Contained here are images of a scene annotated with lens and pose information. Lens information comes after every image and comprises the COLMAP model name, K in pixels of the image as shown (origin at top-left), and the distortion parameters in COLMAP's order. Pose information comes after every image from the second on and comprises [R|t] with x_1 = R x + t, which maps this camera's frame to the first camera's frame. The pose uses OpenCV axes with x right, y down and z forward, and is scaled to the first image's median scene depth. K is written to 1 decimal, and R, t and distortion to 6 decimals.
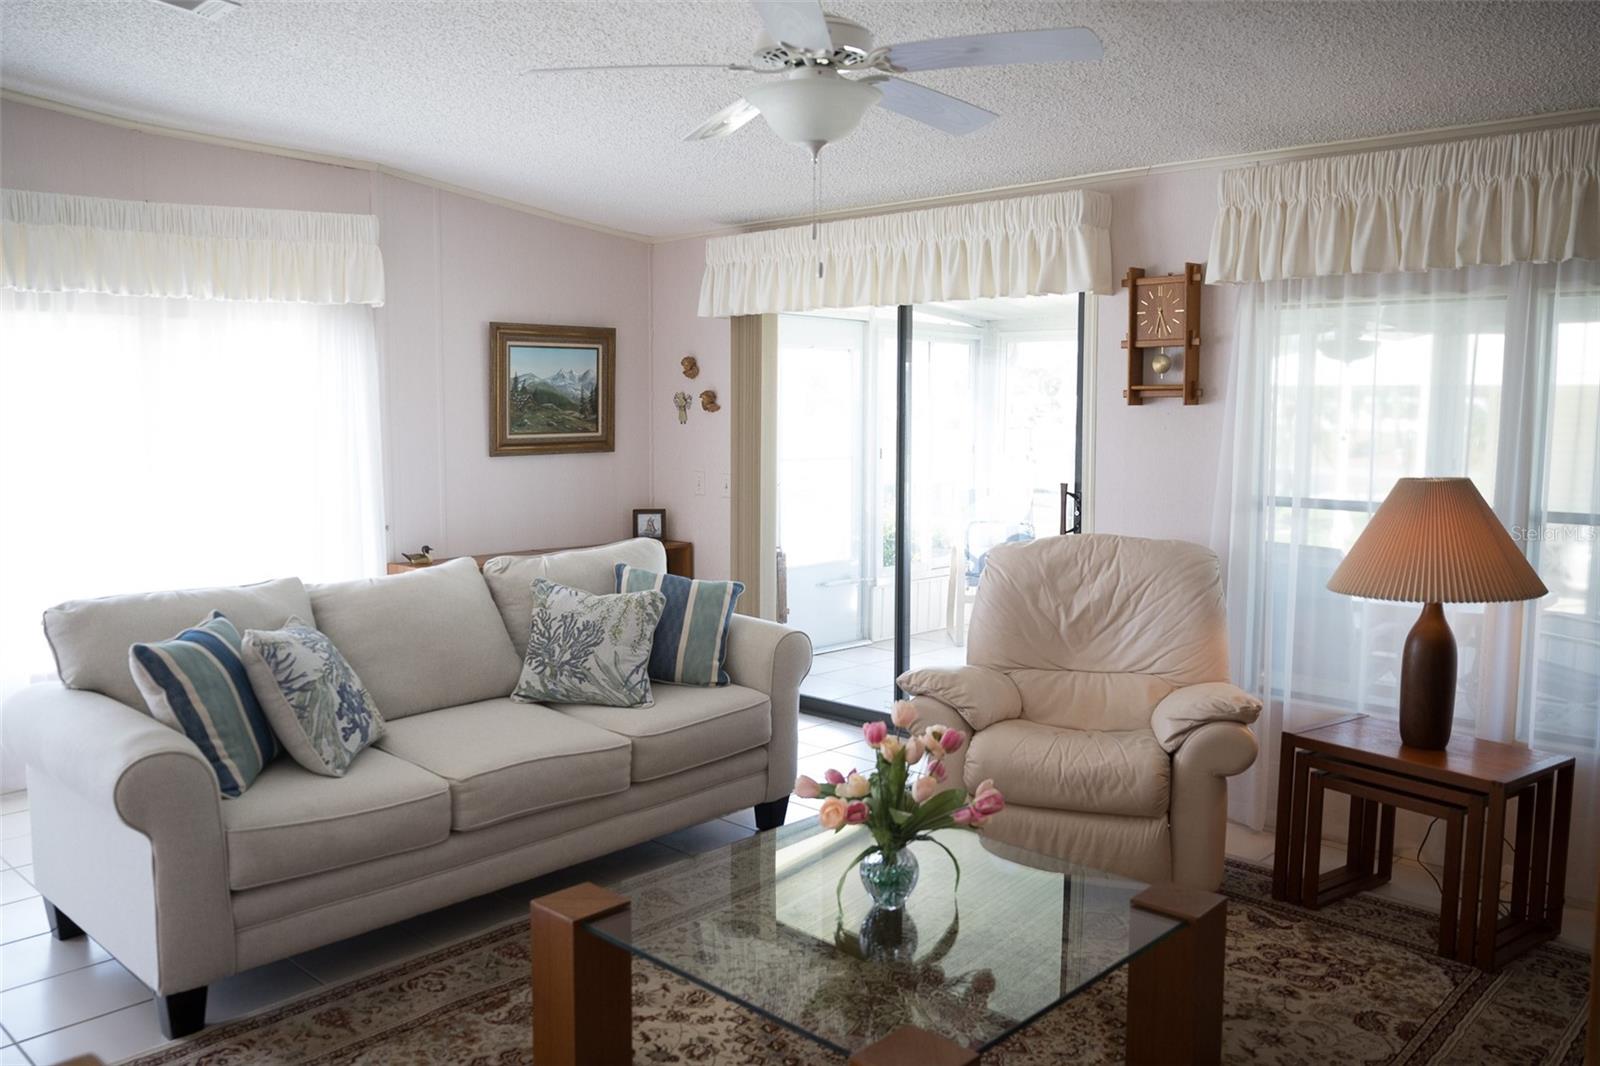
lens RADIAL K [[1253.7, 0, 800.0], [0, 1253.7, 533.0], [0, 0, 1]] dist [-0.005582, 0.002954]
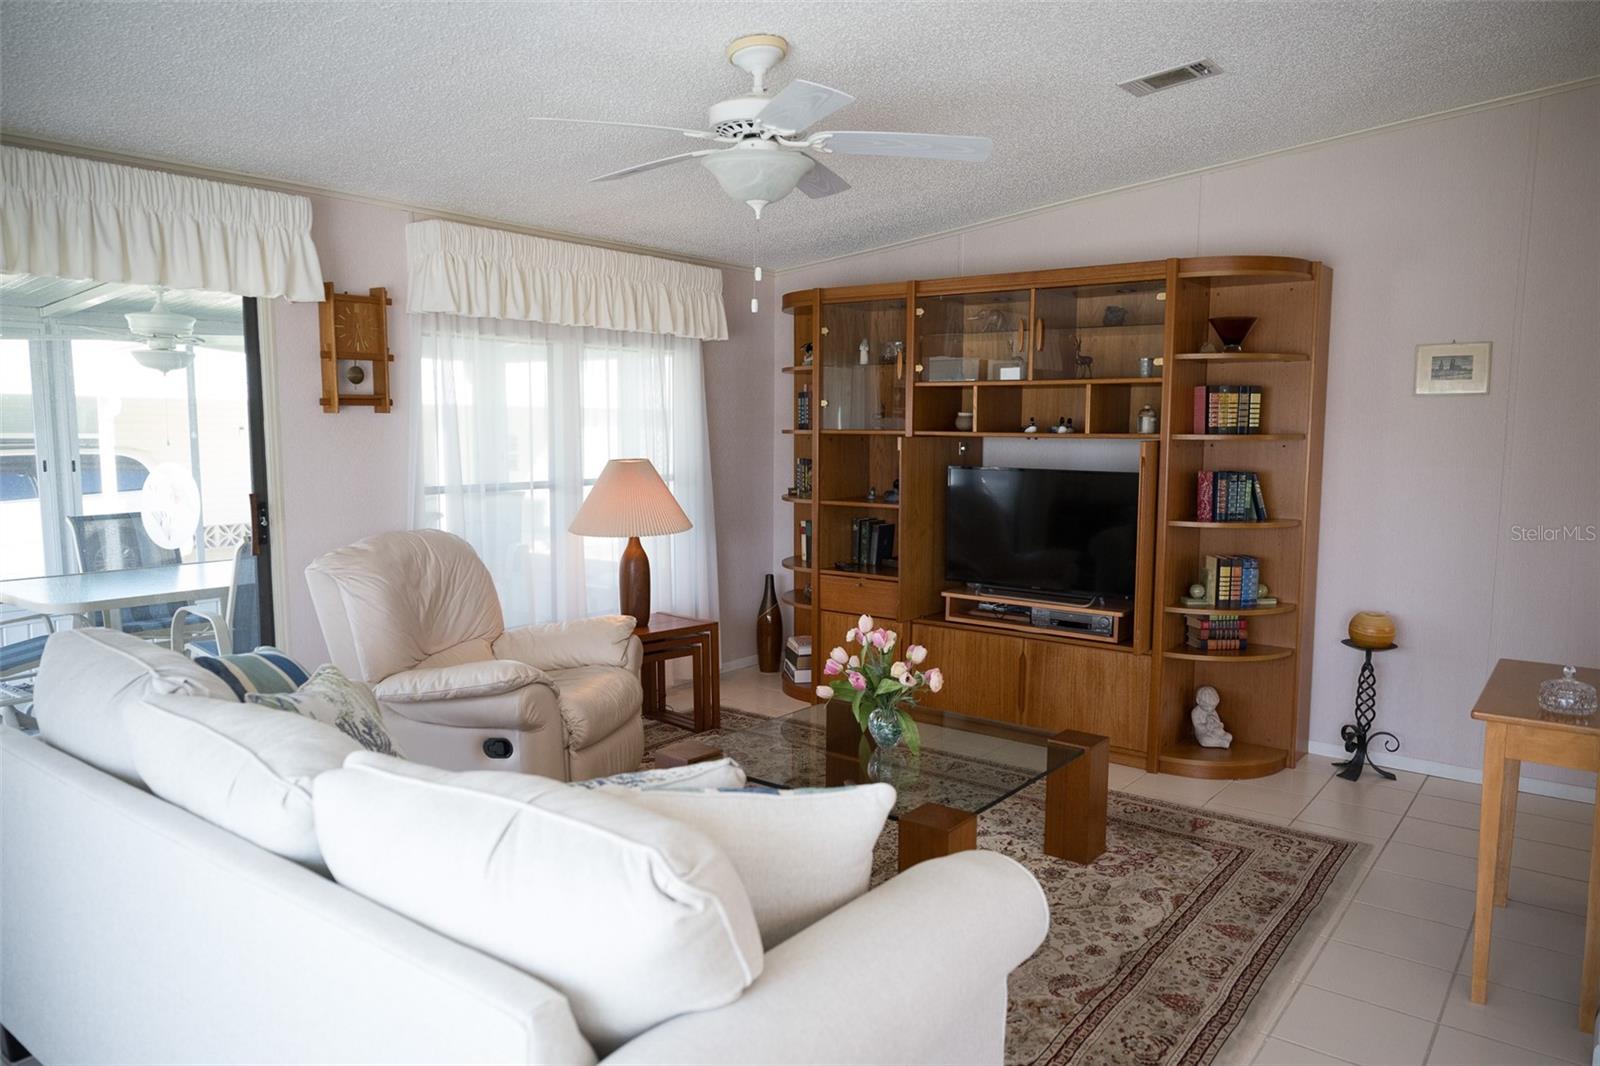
lens RADIAL K [[1085.6, 0, 800.0], [0, 1085.6, 533.0], [0, 0, 1]] dist [-0.003484, 0.000614]
pose [[-0.112904, -0.101849, 0.988372, -0.794351], [0.100061, 0.988510, 0.113293, -0.075125], [-0.988555, 0.111689, -0.101416, 0.812412]]
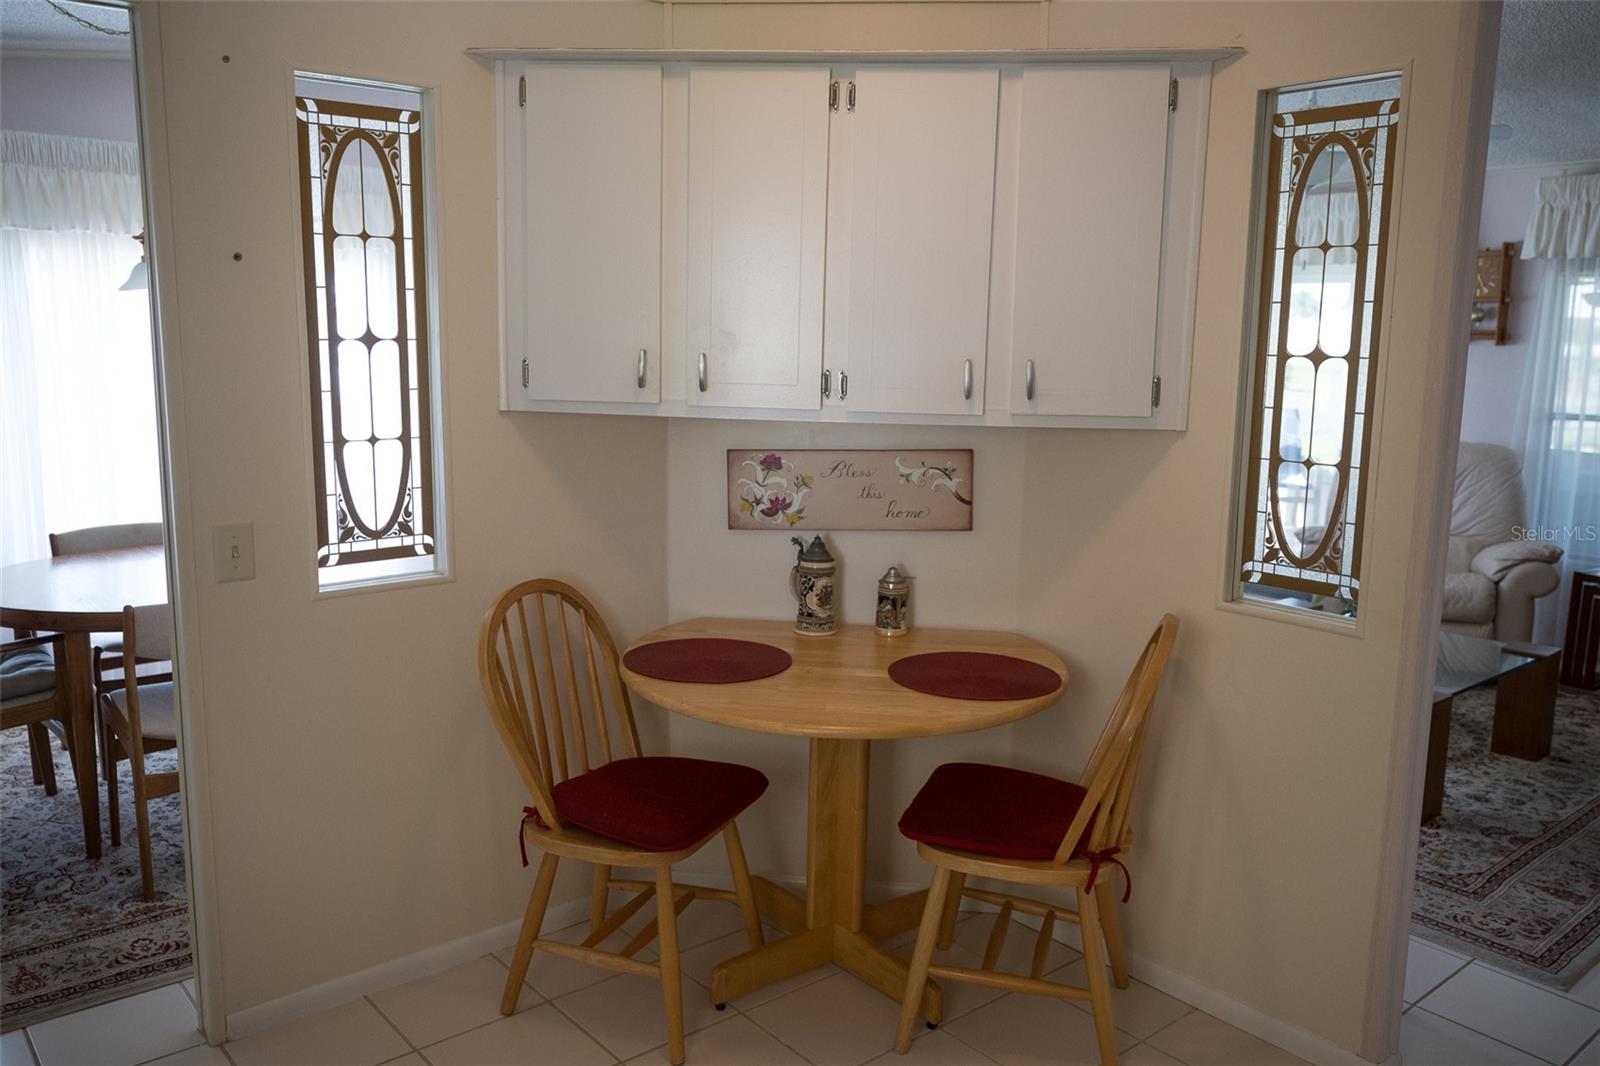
lens RADIAL K [[1253.7, 0, 800.0], [0, 1253.7, 533.0], [0, 0, 1]] dist [-0.005582, 0.002954]
pose [[0.994110, 0.023258, -0.105850, -0.336868], [-0.016821, 0.997977, 0.061303, 0.035791], [0.107061, -0.059161, 0.992491, -0.512936]]
